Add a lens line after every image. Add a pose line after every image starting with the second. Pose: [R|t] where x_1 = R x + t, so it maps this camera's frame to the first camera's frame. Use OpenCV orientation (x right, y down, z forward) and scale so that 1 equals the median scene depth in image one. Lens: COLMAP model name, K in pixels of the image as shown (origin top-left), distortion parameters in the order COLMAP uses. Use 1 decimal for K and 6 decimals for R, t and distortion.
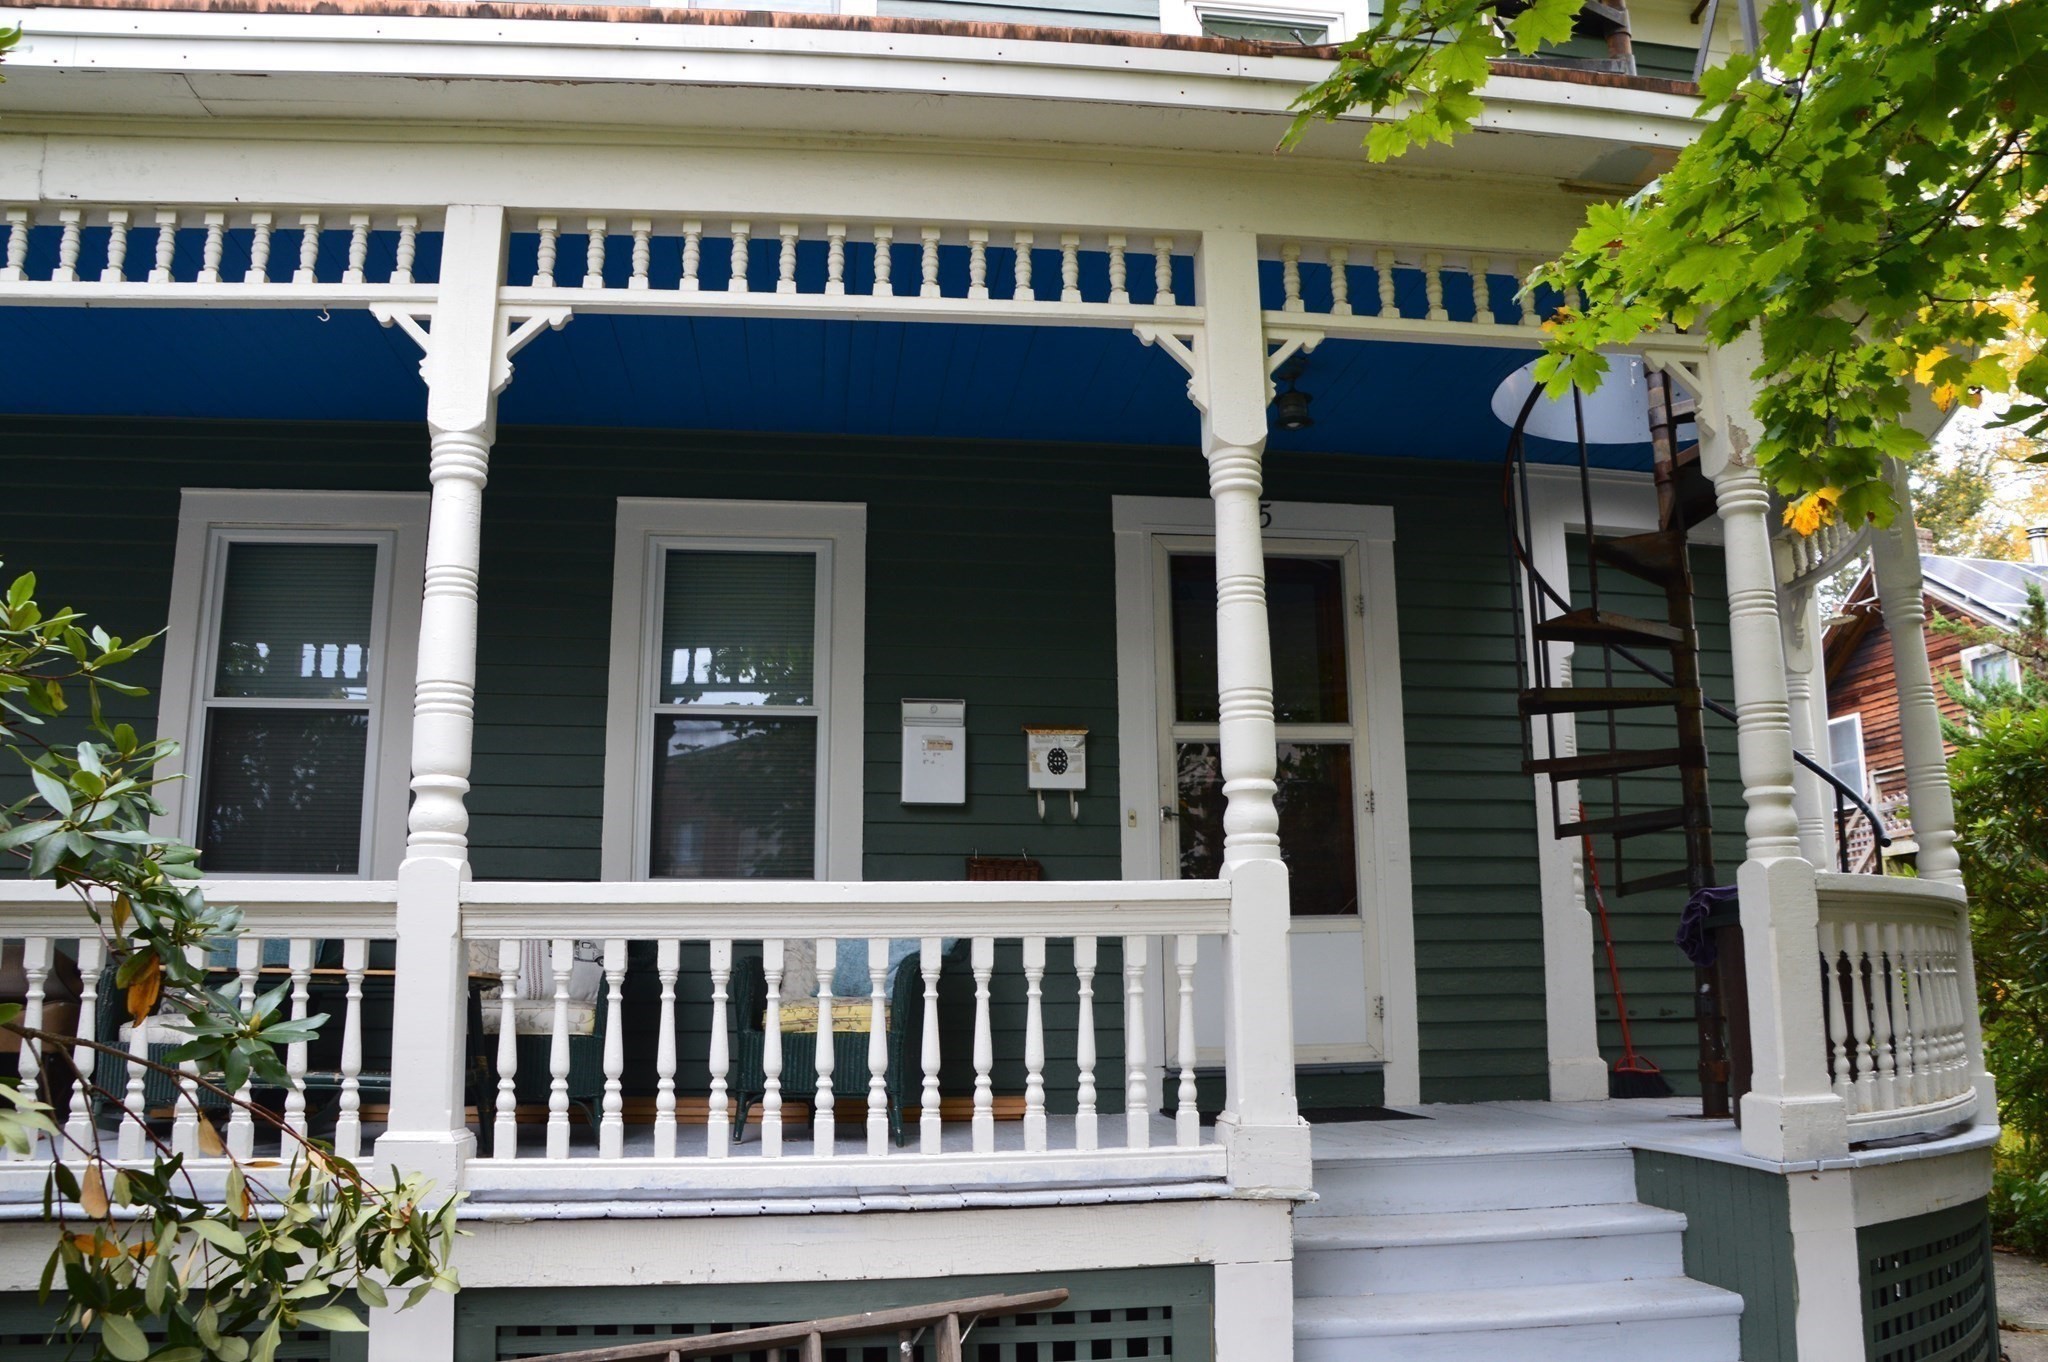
lens RADIAL K [[1624.9, 0, 1015.0], [0, 1624.9, 695.7], [0, 0, 1]] dist [-0.171417, 0.098688]
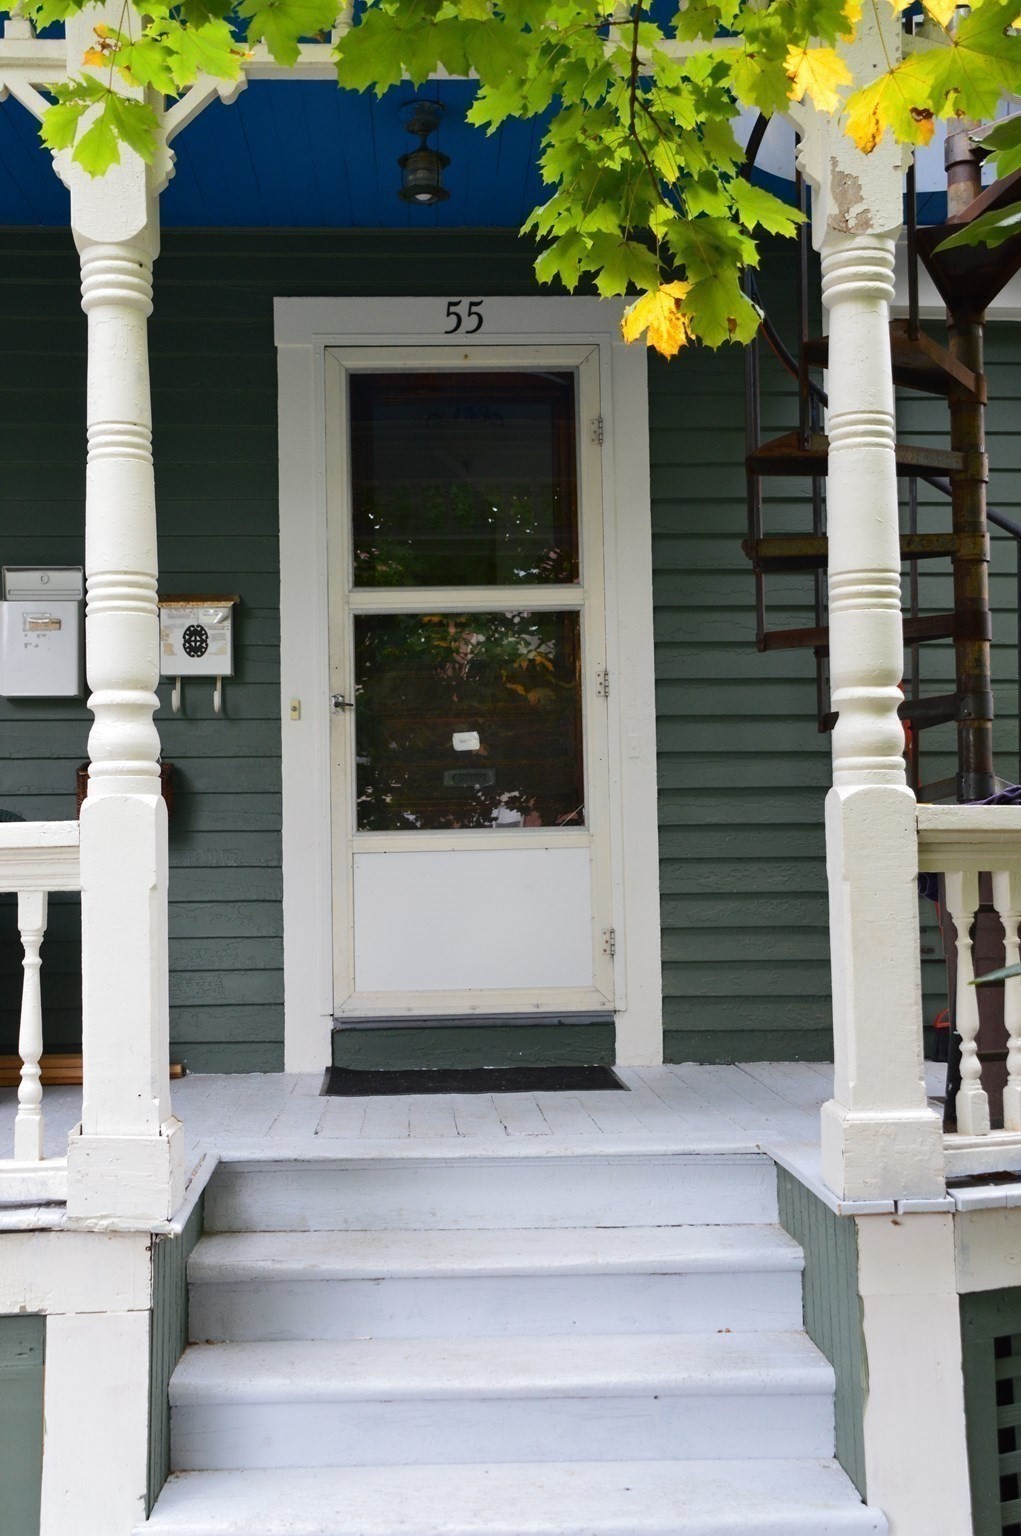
lens RADIAL K [[1906.8, 0, 514.4], [0, 1906.8, 765.3], [0, 0, 1]] dist [0.083845, 0.000000]
pose [[0.995727, -0.014244, -0.091240, 0.395753], [0.026038, 0.991249, 0.129413, -0.025322], [0.088598, -0.131235, 0.987384, 0.101007]]
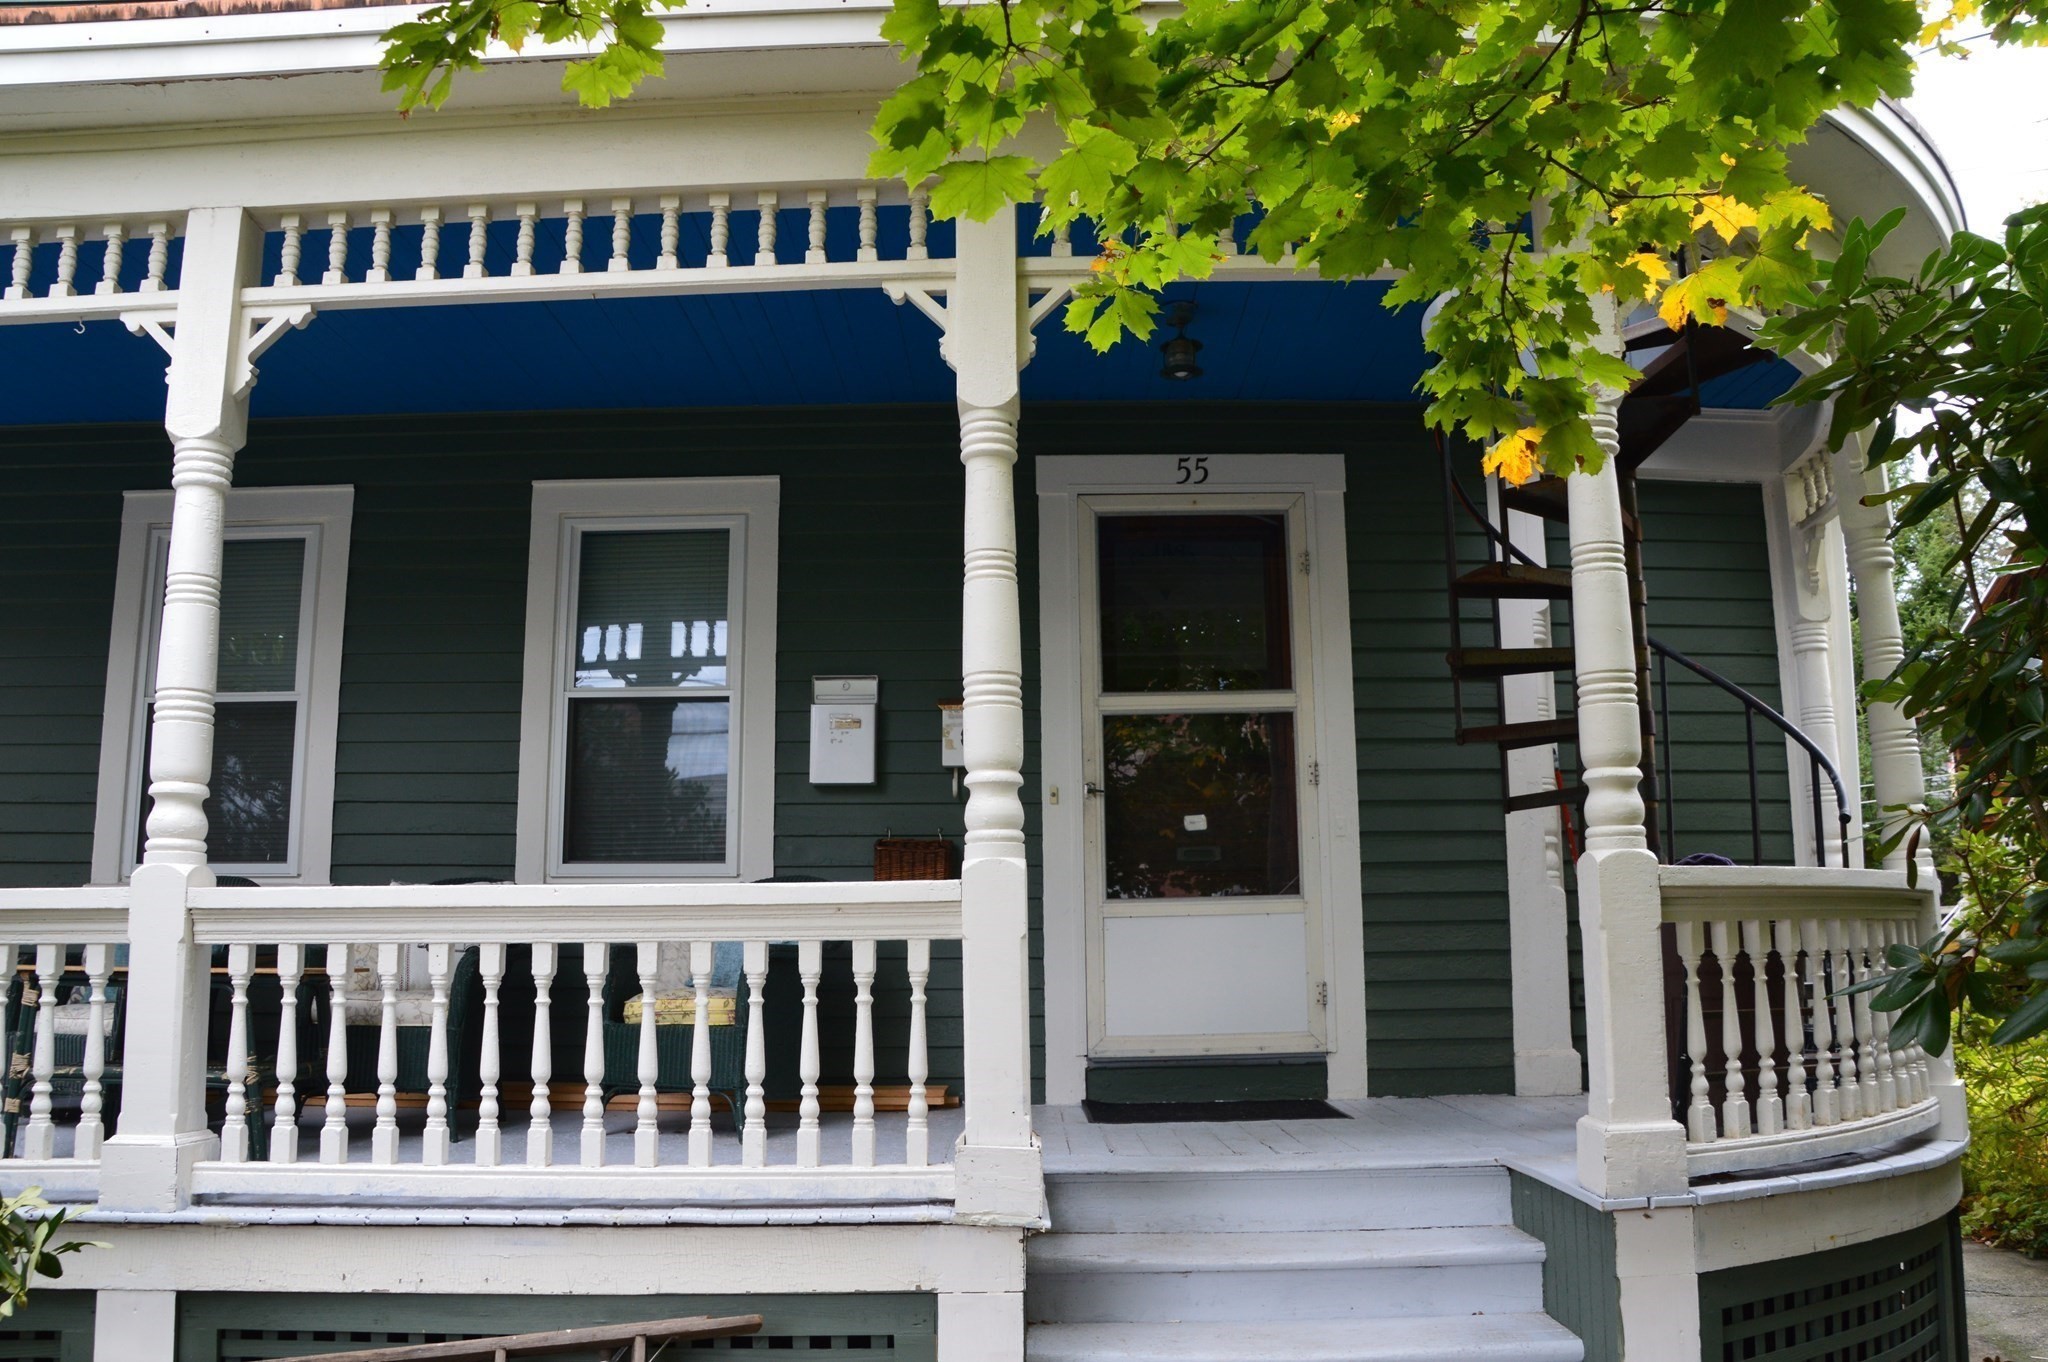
lens RADIAL K [[1624.9, 0, 1044.6], [0, 1624.9, 693.4], [0, 0, 1]] dist [-0.171417, 0.098688]
pose [[0.992000, -0.023363, -0.124061, 0.276426], [0.027058, 0.999237, 0.028180, -0.016791], [0.123308, -0.031312, 0.991874, 0.082359]]
